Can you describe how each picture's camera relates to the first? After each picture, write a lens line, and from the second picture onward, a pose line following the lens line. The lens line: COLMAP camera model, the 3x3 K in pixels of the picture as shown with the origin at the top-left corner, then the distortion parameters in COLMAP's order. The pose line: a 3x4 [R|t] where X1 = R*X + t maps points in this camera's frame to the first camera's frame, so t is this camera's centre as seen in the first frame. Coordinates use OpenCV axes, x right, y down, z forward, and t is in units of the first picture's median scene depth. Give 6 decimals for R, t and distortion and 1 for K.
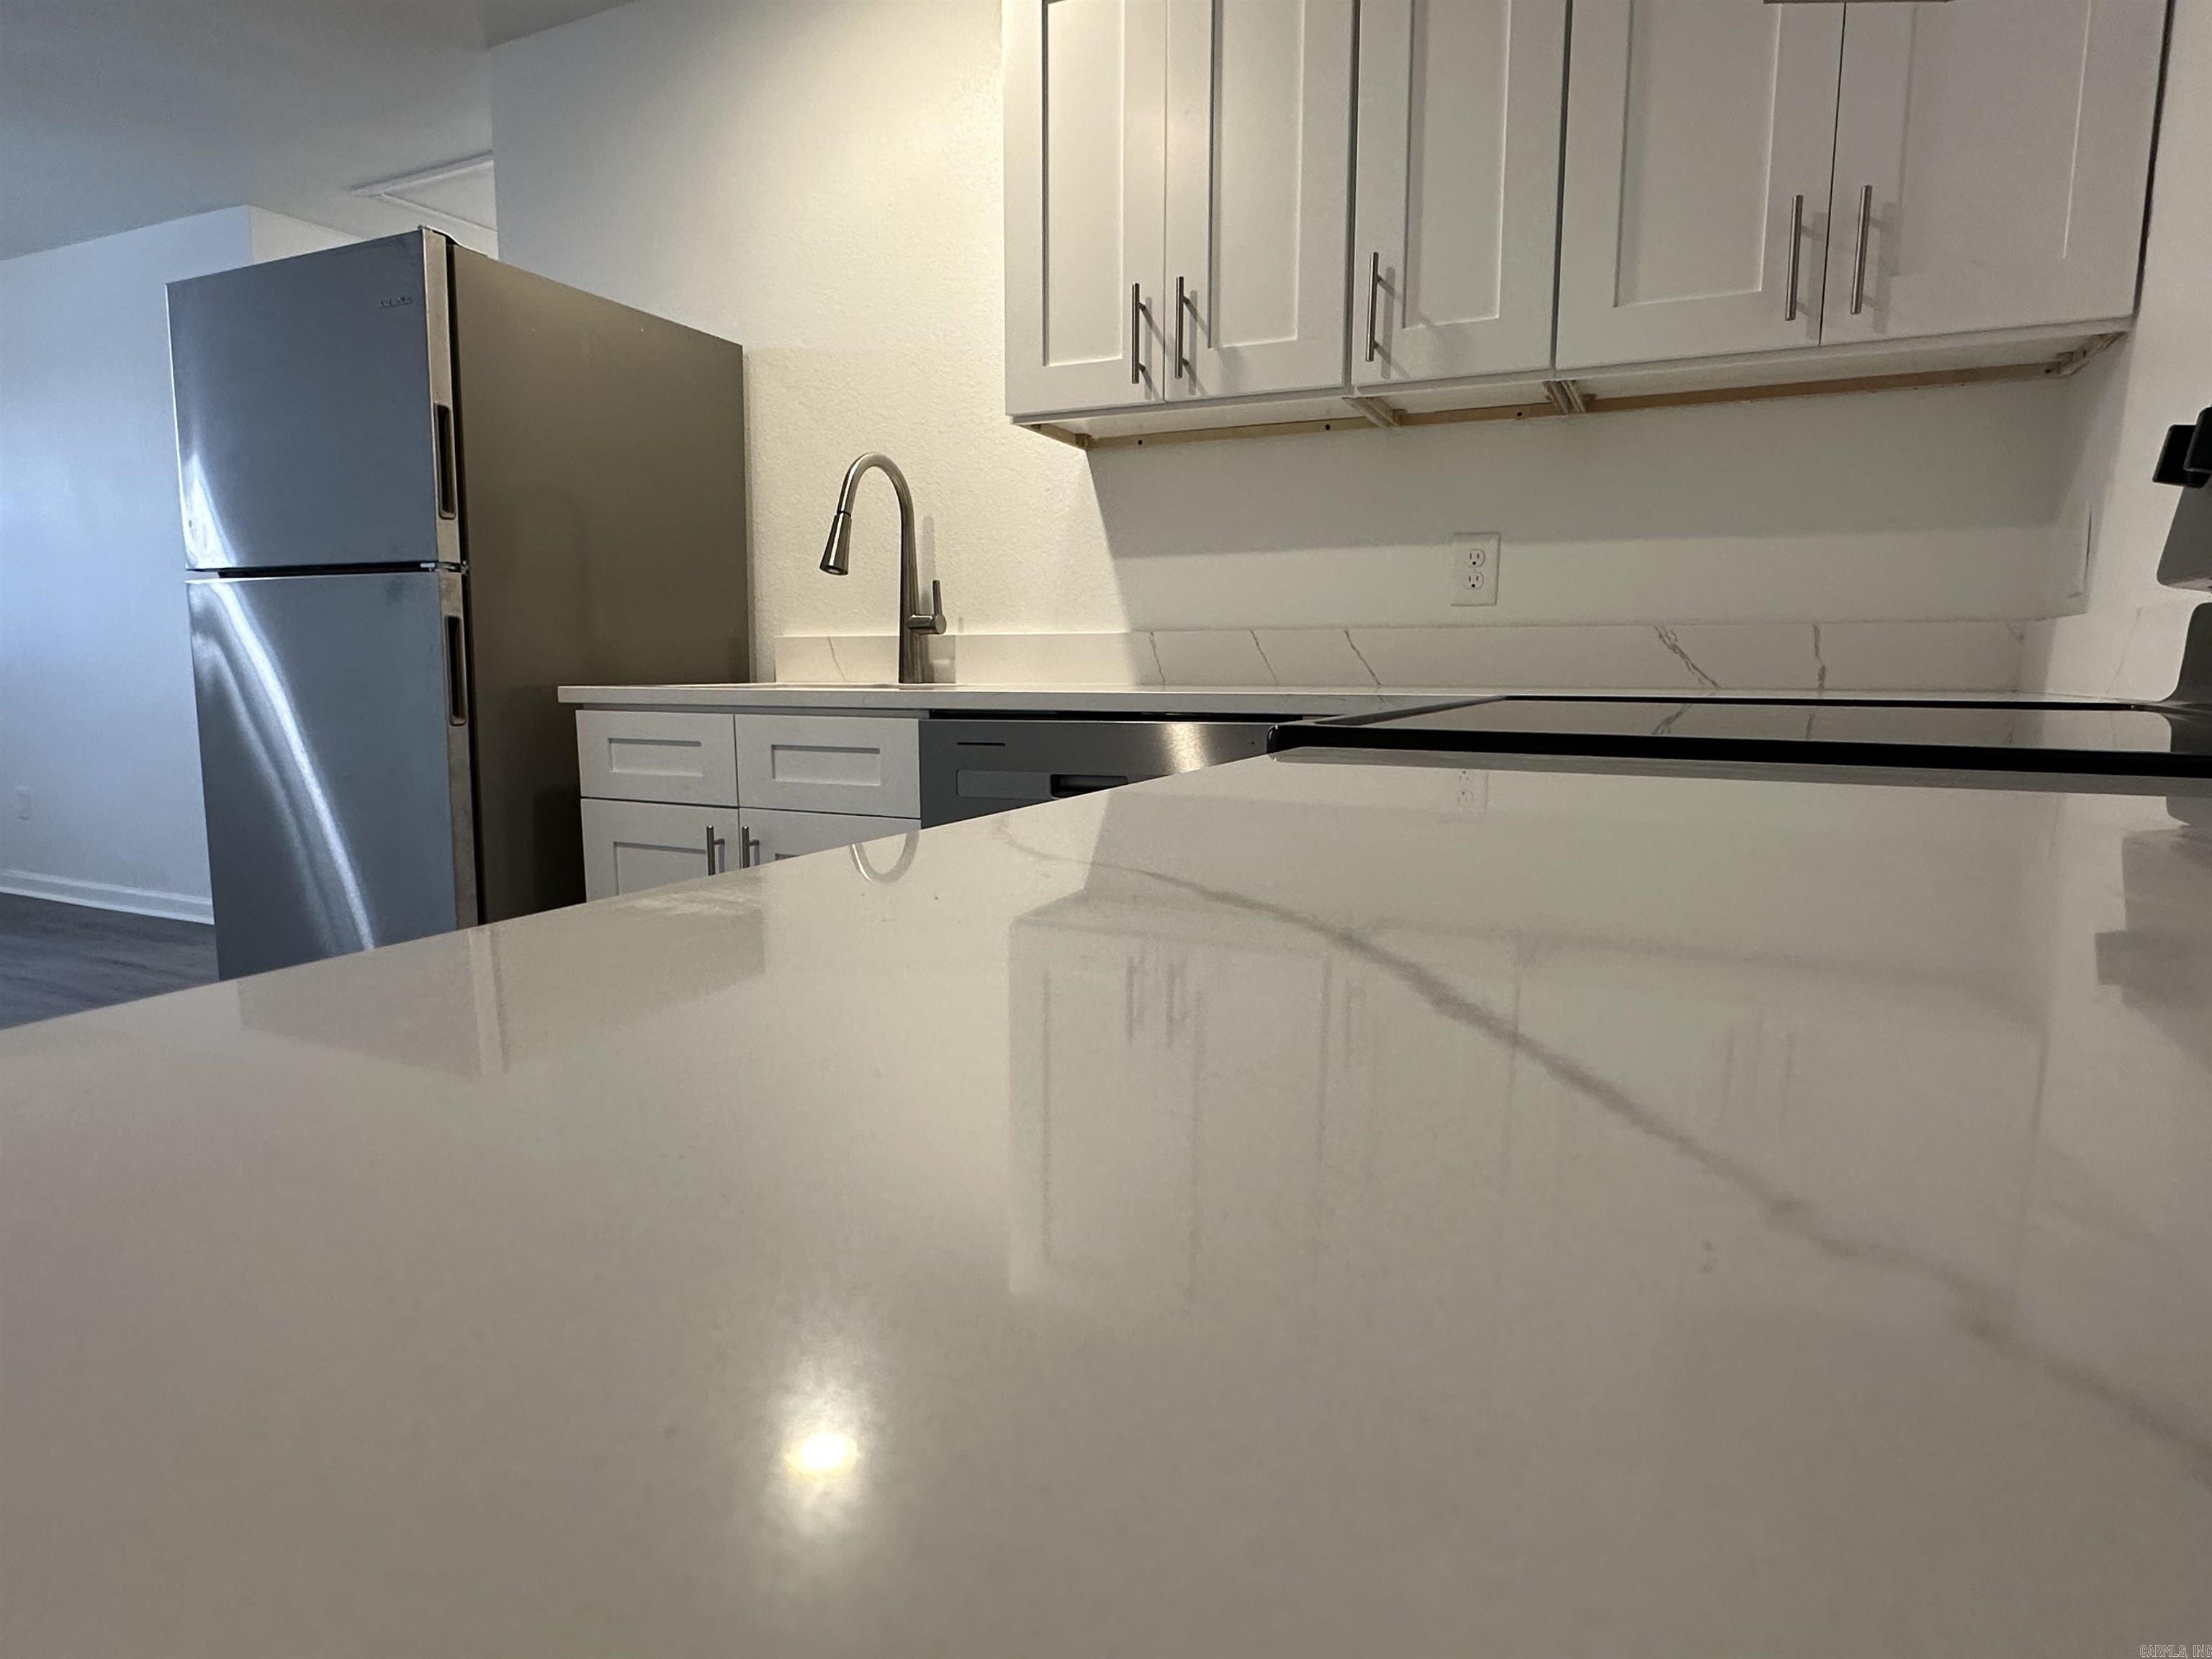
lens RADIAL K [[1254.3, 0, 1102.1], [0, 1254.3, 844.3], [0, 0, 1]] dist [-0.007508, 0.004150]
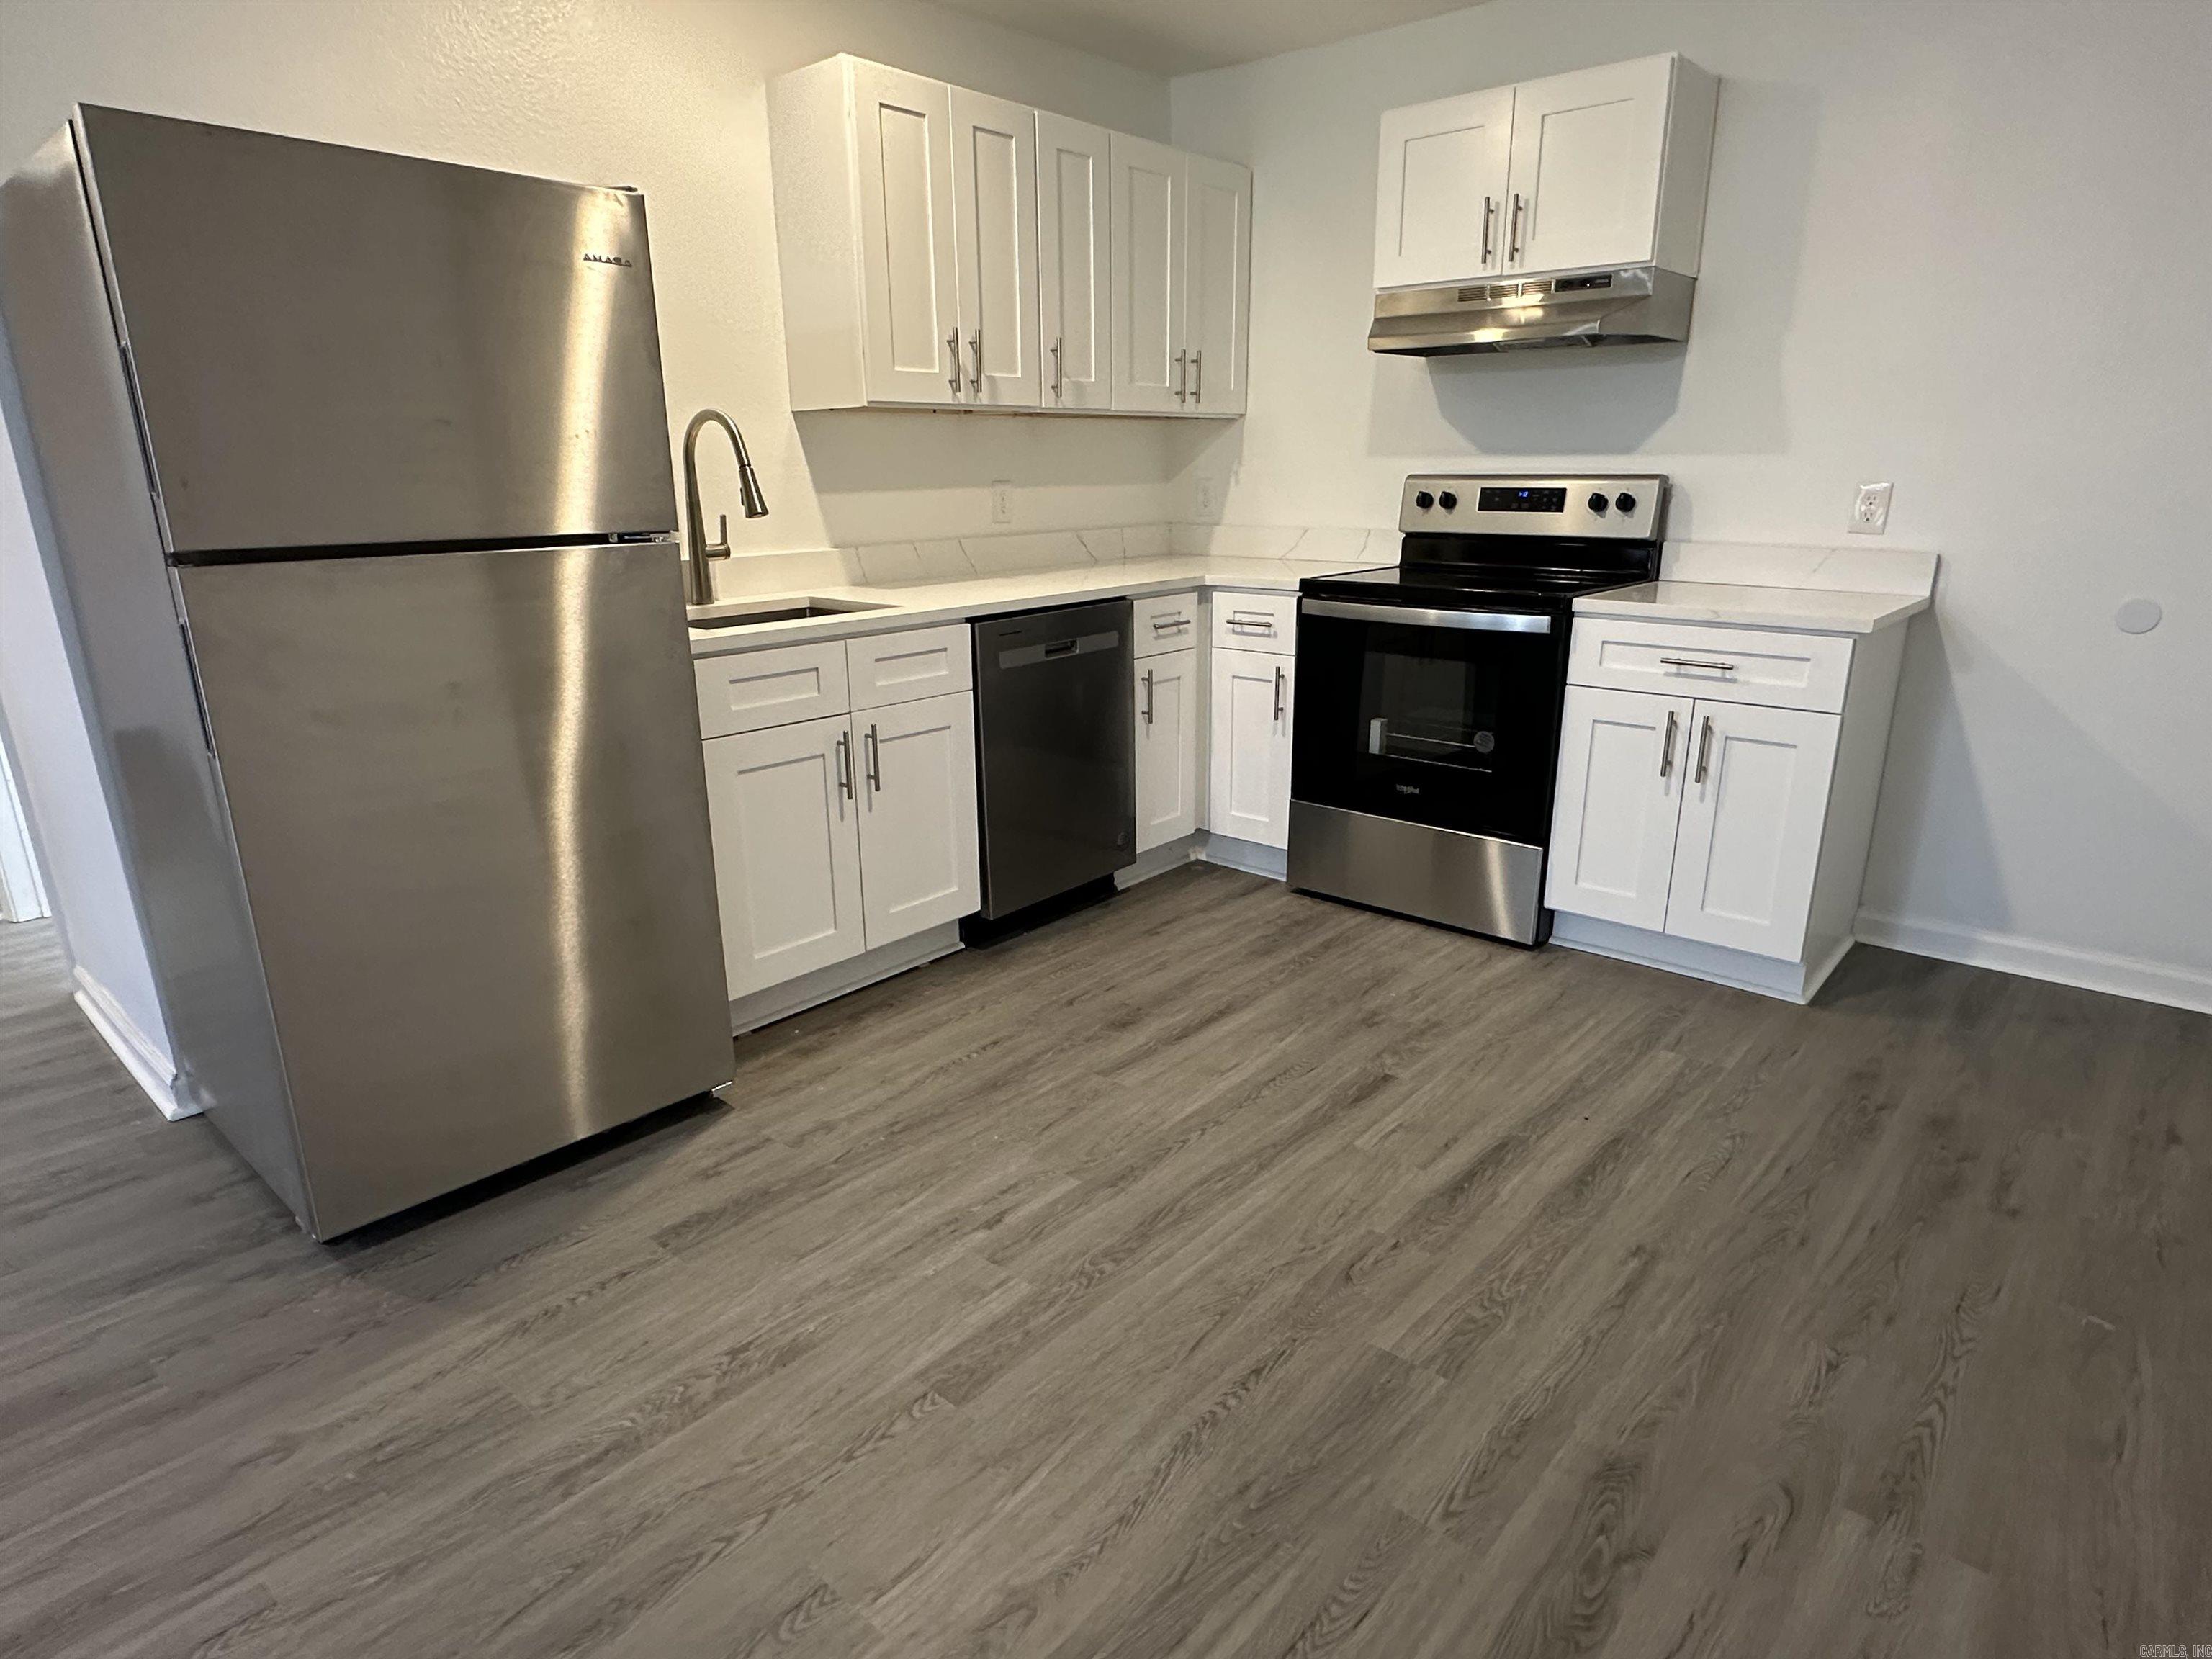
lens RADIAL K [[1254.3, 0, 1098.8], [0, 1254.3, 841.3], [0, 0, 1]] dist [-0.007508, 0.004150]
pose [[0.257228, -0.283841, 0.923725, -1.440774], [0.146340, 0.956307, 0.253102, -0.190866], [-0.955206, 0.070073, 0.287526, 0.400971]]
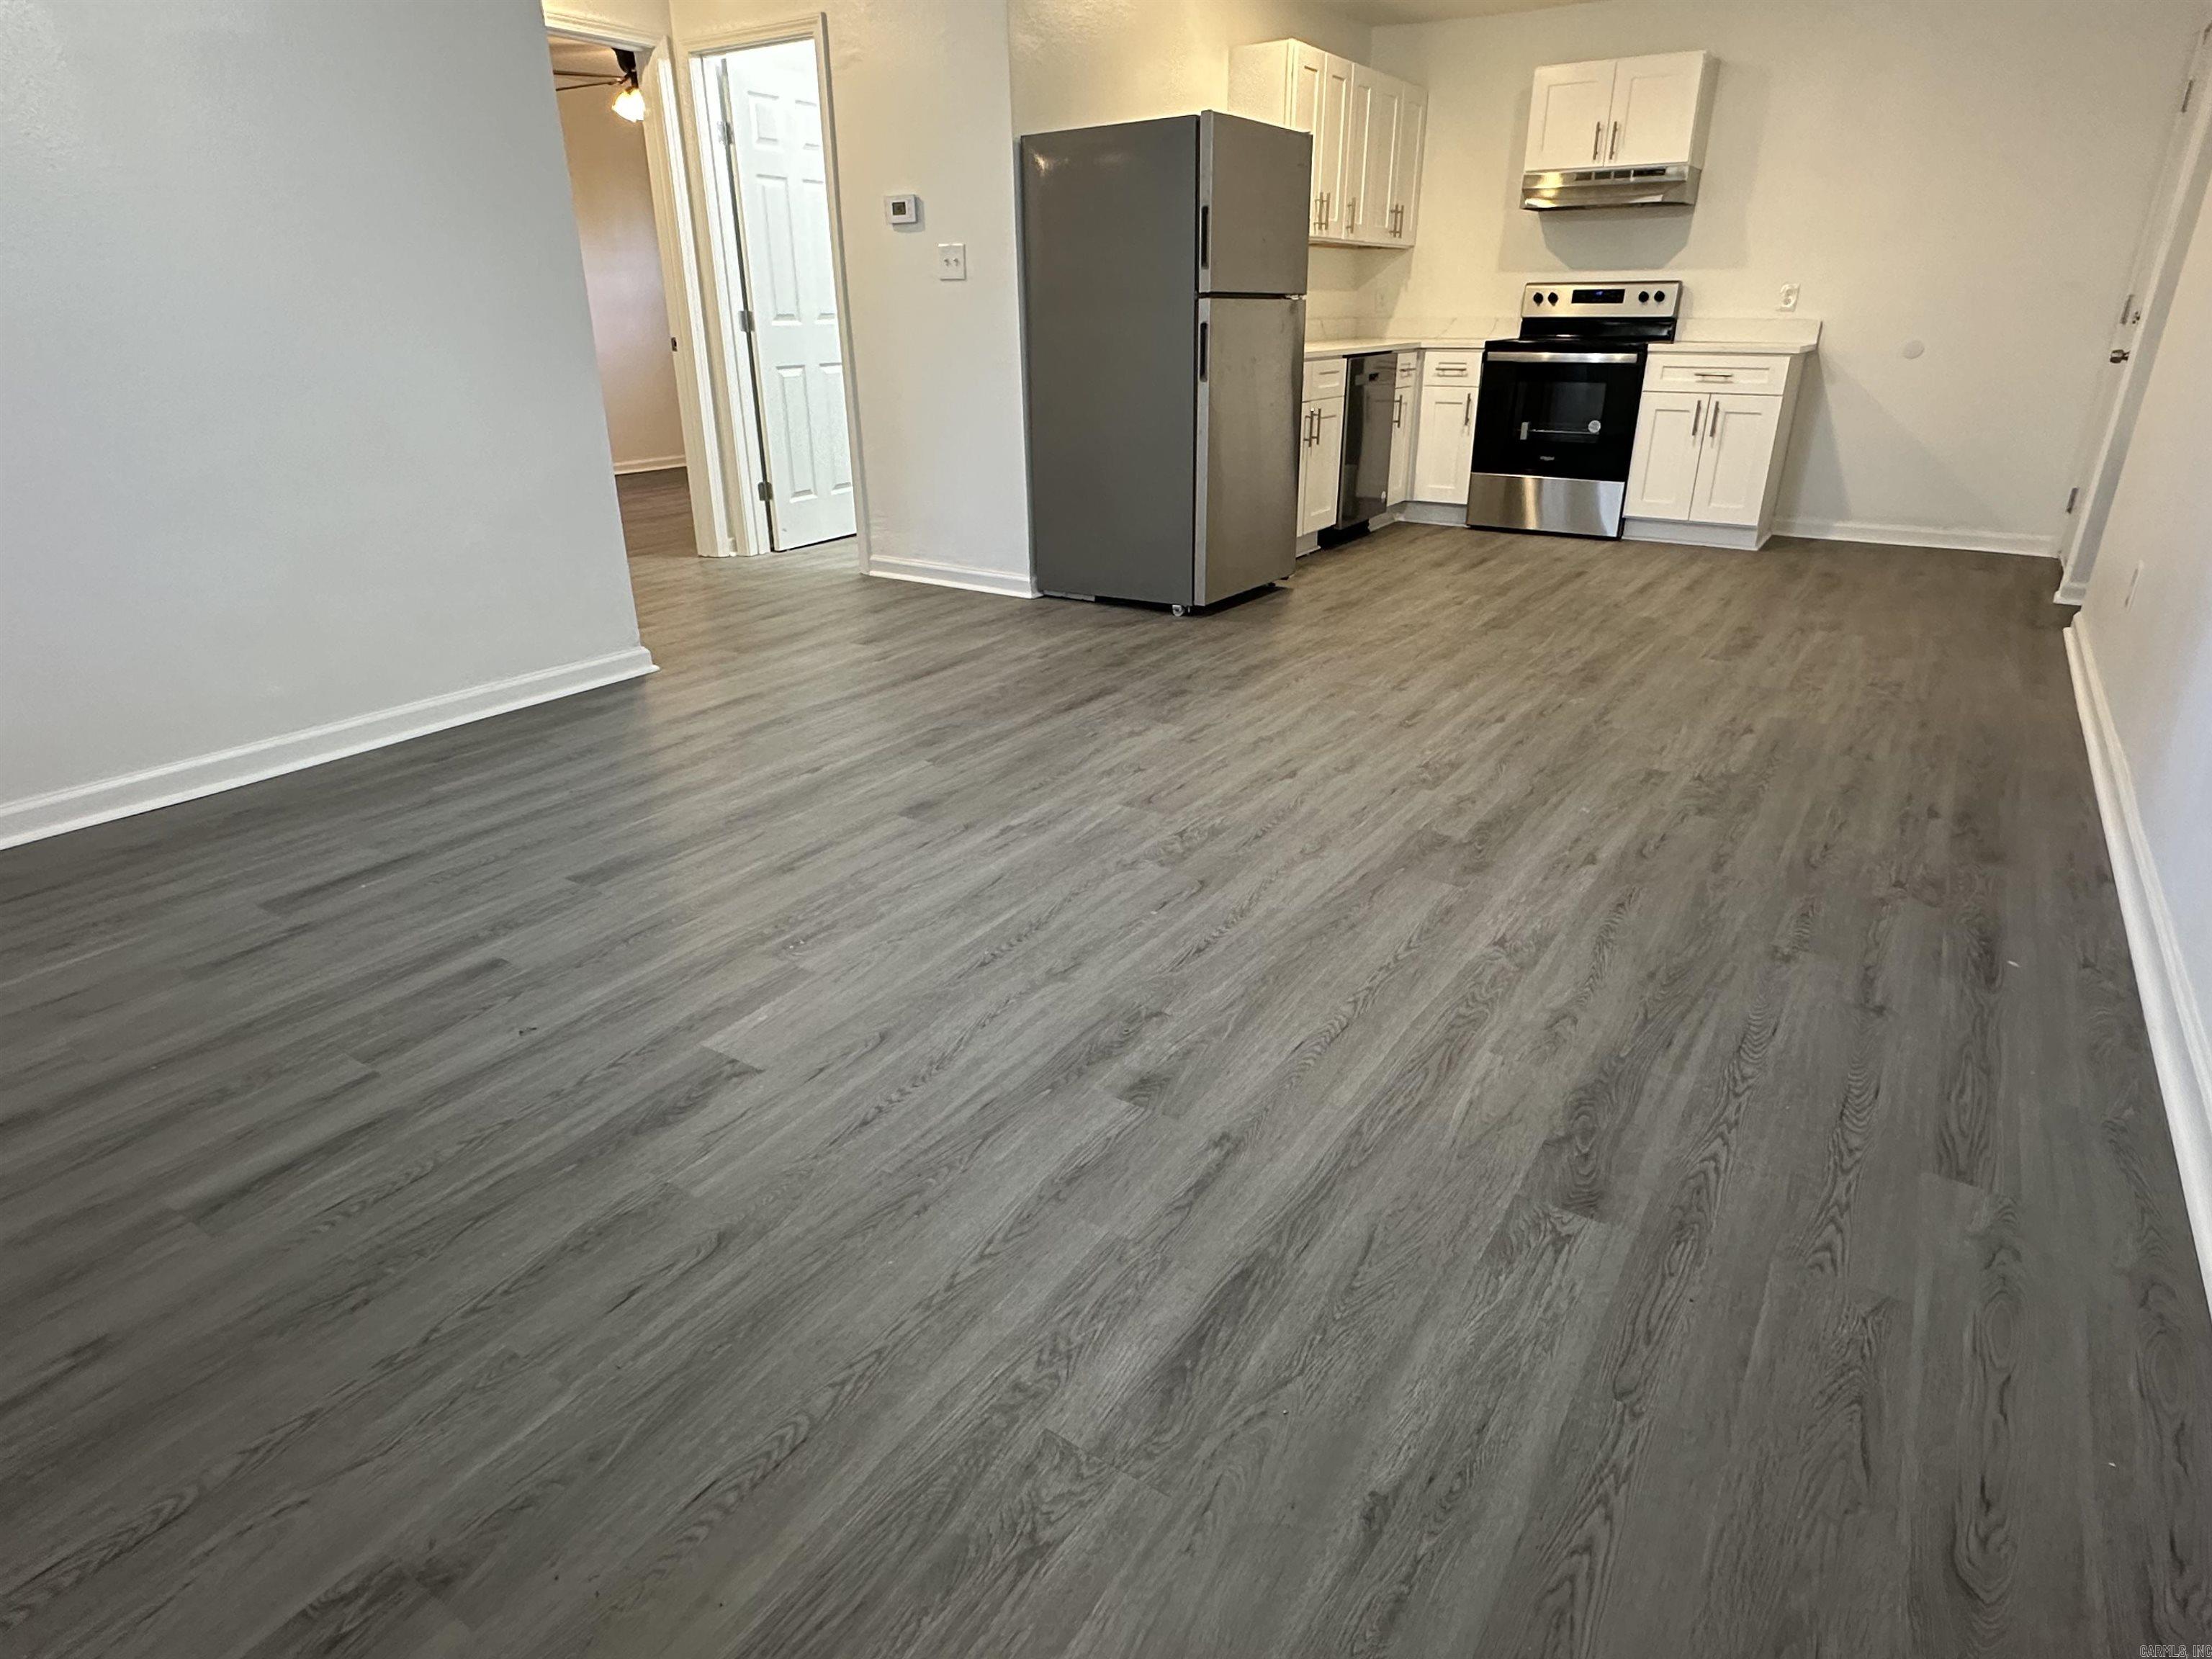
lens RADIAL K [[1254.3, 0, 1096.1], [0, 1254.3, 837.5], [0, 0, 1]] dist [-0.007508, 0.004150]
pose [[0.123084, -0.388770, 0.913076, -2.951894], [0.146793, 0.917083, 0.370688, -0.218766], [-0.981479, 0.088408, 0.169947, 1.075407]]
